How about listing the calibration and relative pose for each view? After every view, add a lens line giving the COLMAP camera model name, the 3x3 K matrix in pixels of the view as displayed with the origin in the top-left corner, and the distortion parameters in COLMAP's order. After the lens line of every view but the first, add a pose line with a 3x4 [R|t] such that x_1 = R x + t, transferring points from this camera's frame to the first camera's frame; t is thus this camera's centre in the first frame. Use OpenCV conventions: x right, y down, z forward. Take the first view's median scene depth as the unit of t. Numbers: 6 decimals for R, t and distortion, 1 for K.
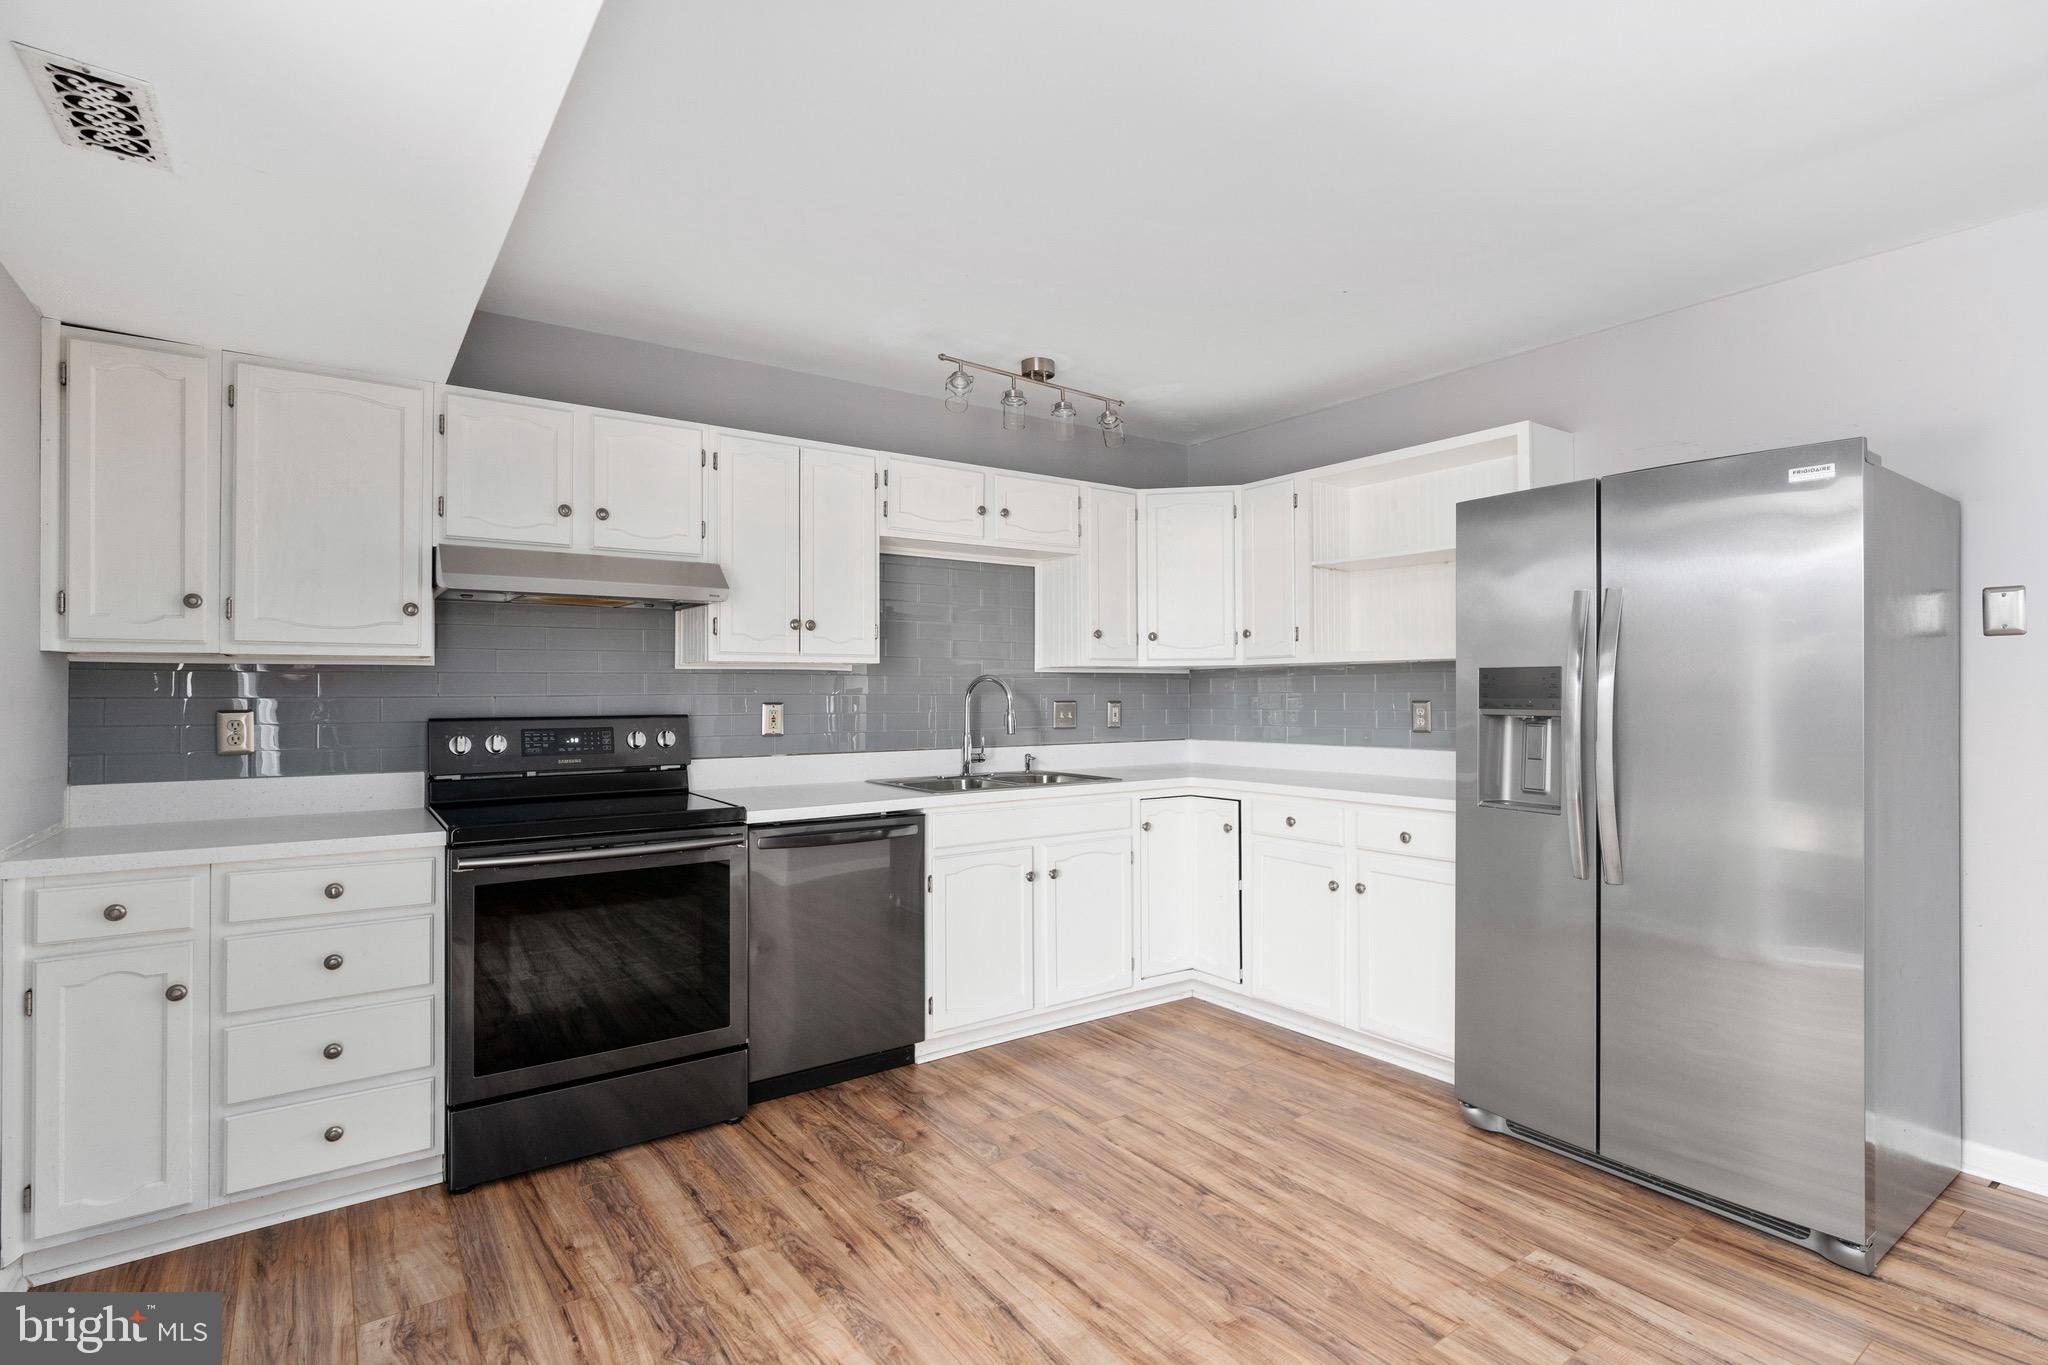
lens RADIAL K [[1015.2, 0, 1031.9], [0, 1015.2, 674.1], [0, 0, 1]] dist [-0.010986, 0.002100]
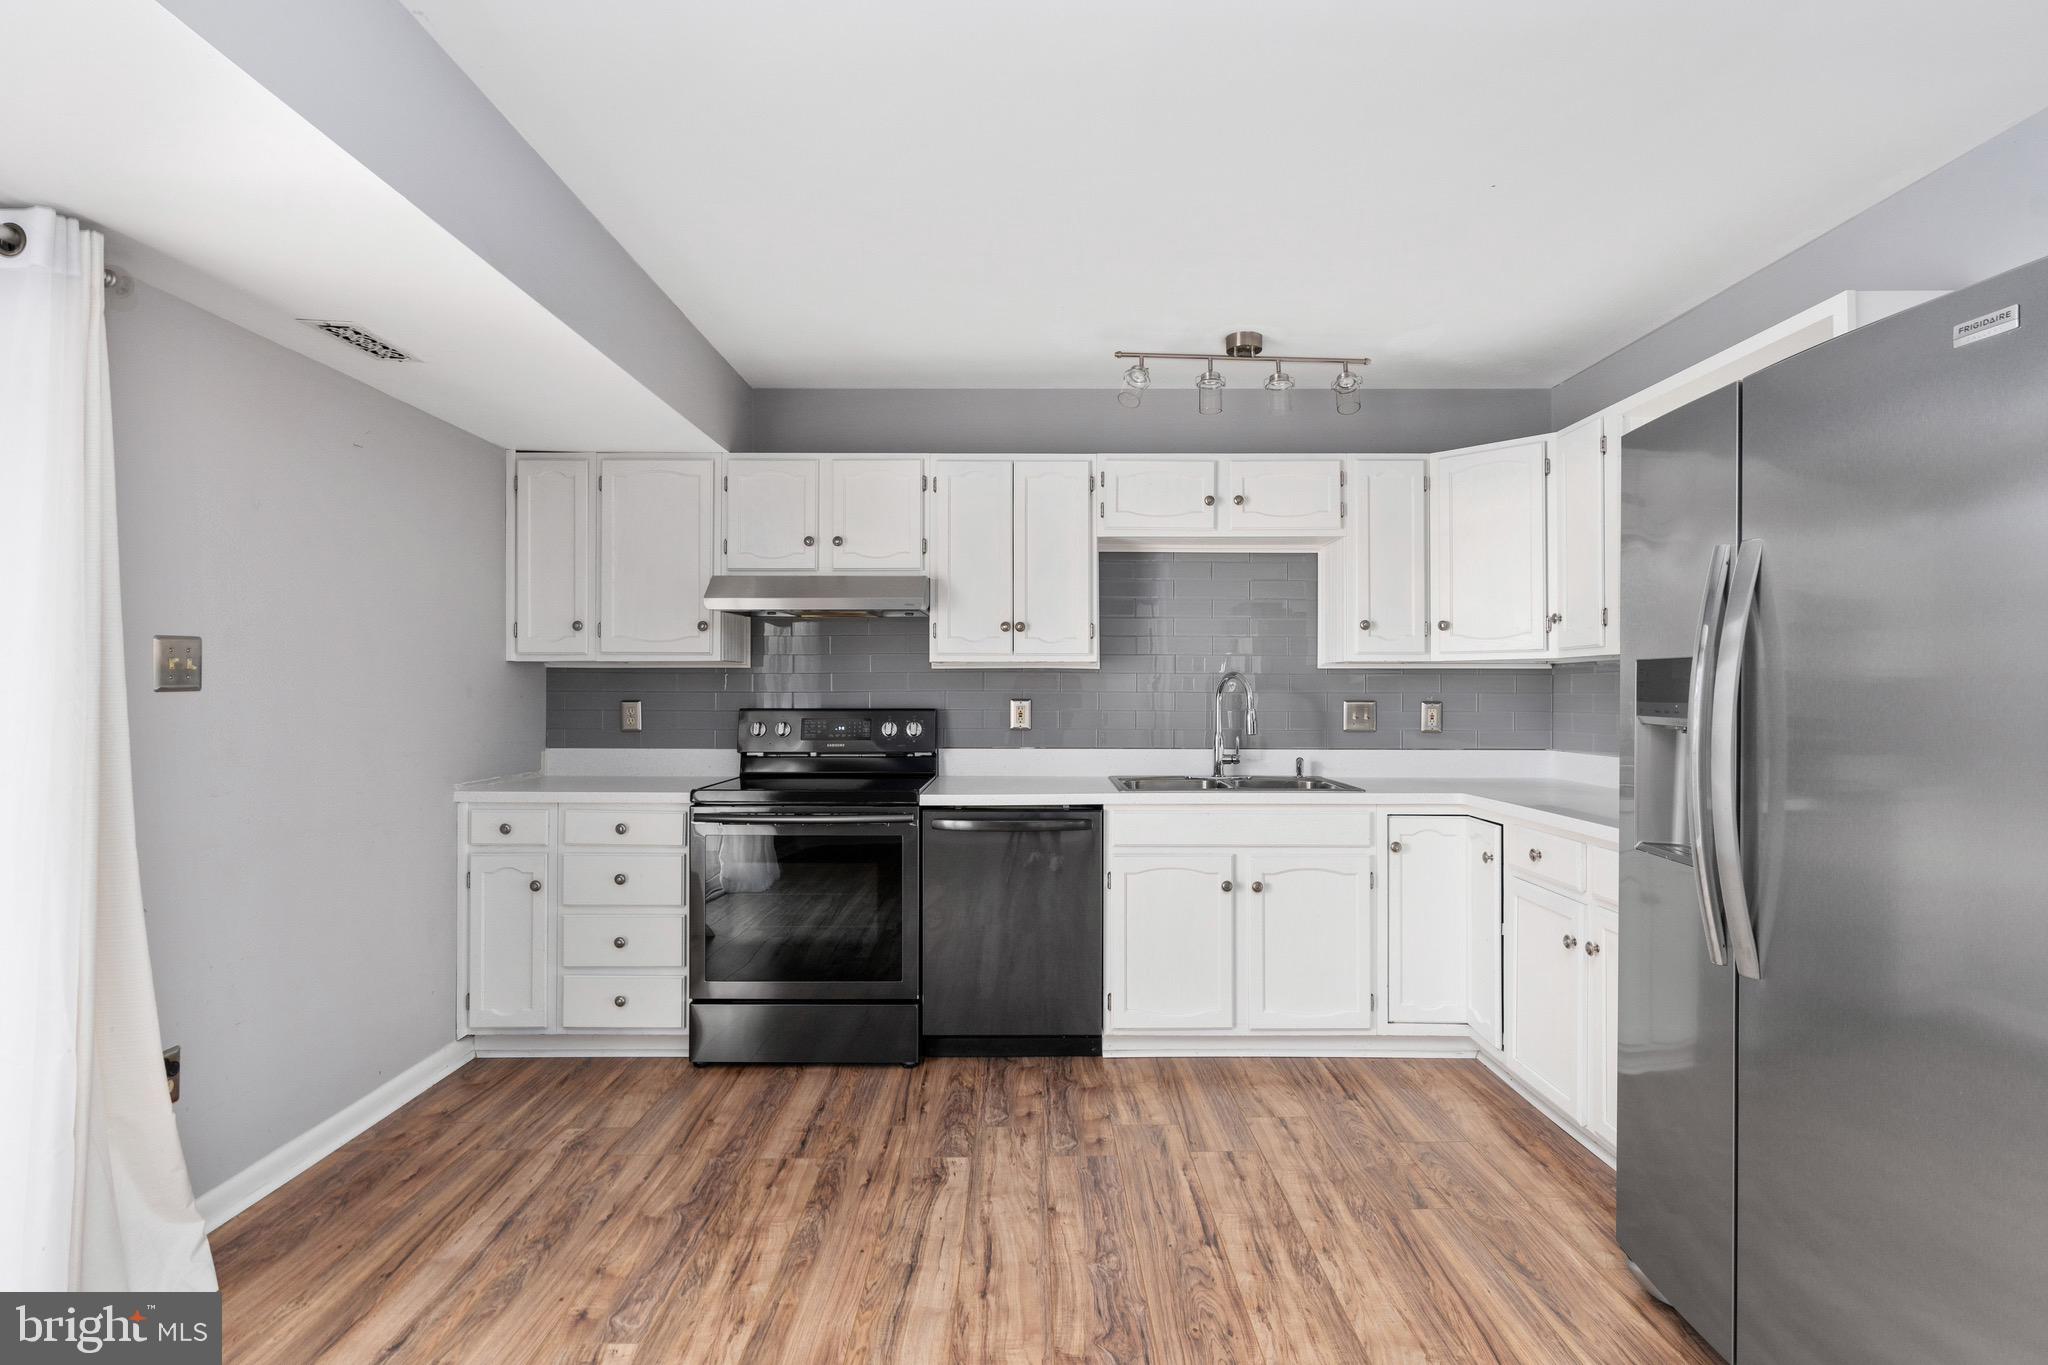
lens RADIAL K [[1045.3, 0, 1023.3], [0, 1045.3, 673.2], [0, 0, 1]] dist [-0.010632, 0.001318]
pose [[0.806511, -0.004907, -0.591199, 0.528857], [0.006050, 0.999982, -0.000046, 0.000895], [0.591188, -0.003539, 0.806526, 0.135536]]
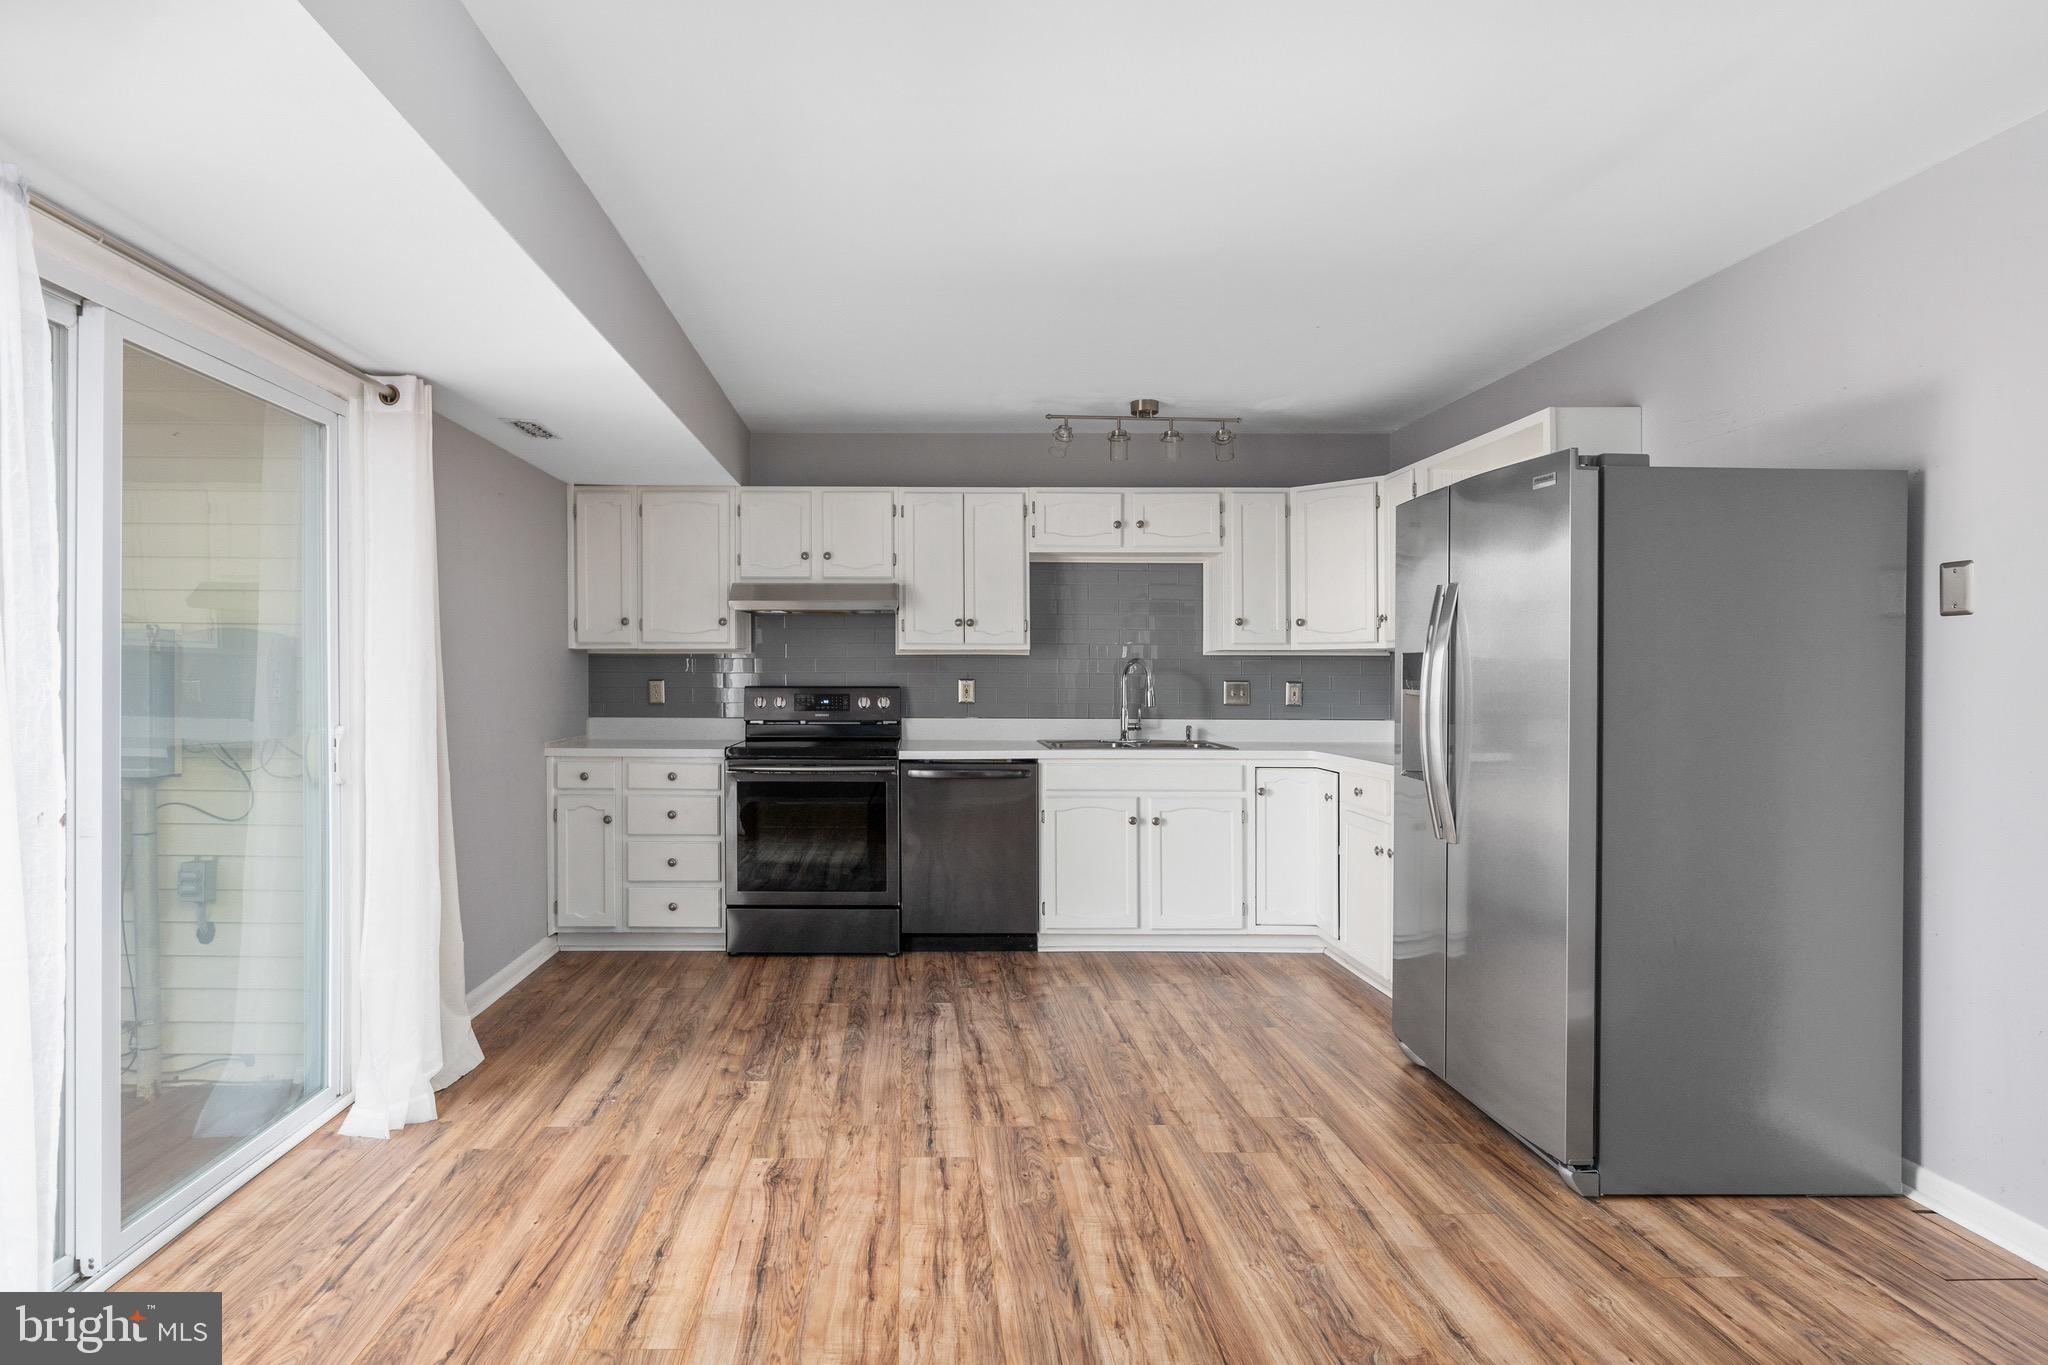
lens RADIAL K [[1115.7, 0, 879.1], [0, 1115.7, 656.2], [0, 0, 1]] dist [-0.011422, 0.003583]
pose [[0.796542, -0.003552, -0.604573, 0.726953], [0.005834, 0.999981, 0.001811, -0.007487], [0.604556, -0.004970, 0.796547, -0.344219]]
